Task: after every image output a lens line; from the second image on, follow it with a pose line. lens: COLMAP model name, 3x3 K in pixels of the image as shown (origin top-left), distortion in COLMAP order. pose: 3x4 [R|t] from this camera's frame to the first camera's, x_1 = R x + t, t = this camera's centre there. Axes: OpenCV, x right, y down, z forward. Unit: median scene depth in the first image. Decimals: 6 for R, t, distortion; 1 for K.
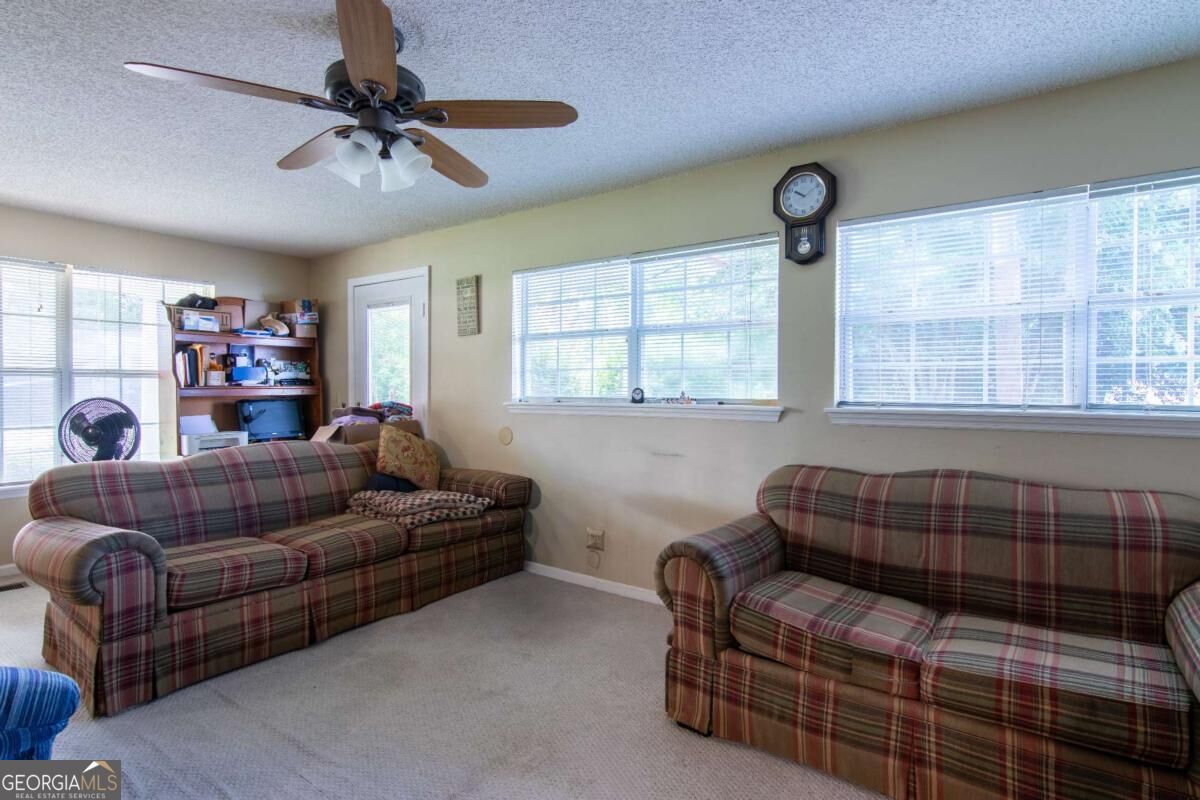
lens RADIAL K [[615.0, 0, 600.0], [0, 615.0, 400.0], [0, 0, 1]] dist [-0.001959, -0.001186]
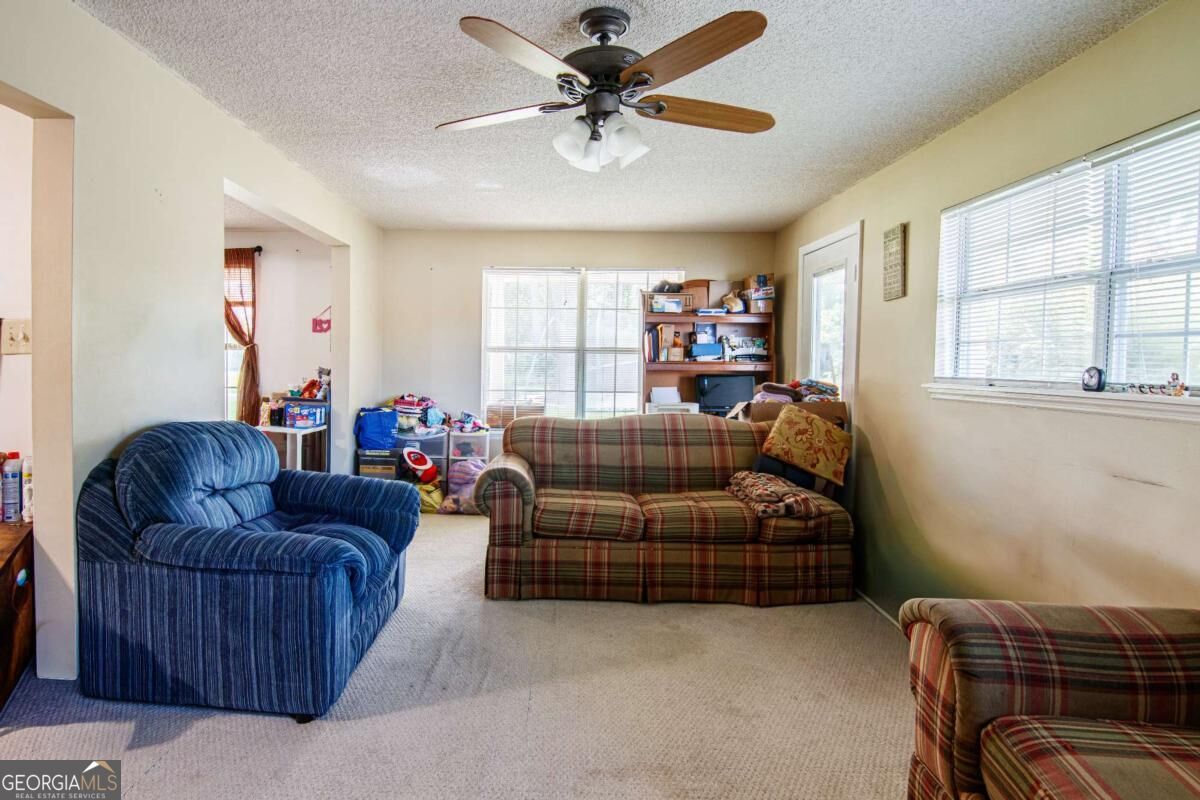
lens RADIAL K [[653.7, 0, 534.0], [0, 653.7, 380.3], [0, 0, 1]] dist [0.001334, -0.011442]
pose [[0.555285, 0.028956, -0.831156, 0.289591], [-0.026548, 0.999502, 0.017084, -0.001878], [0.831237, 0.012579, 0.555776, 0.163693]]
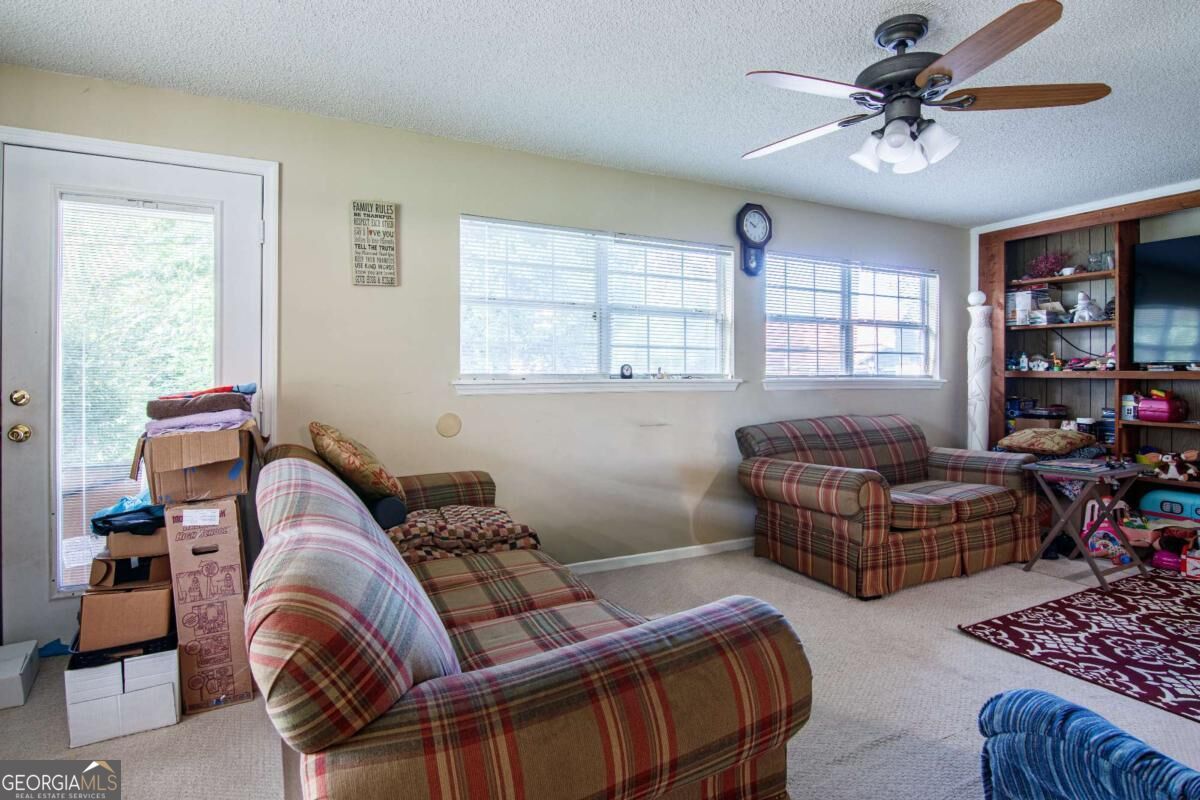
lens RADIAL K [[627.0, 0, 598.0], [0, 627.0, 378.3], [0, 0, 1]] dist [-0.025003, -0.000809]
pose [[0.450071, -0.004677, 0.892981, -0.887899], [0.017447, 0.999841, -0.003556, 0.007103], [-0.892822, 0.017180, 0.450081, 0.560099]]
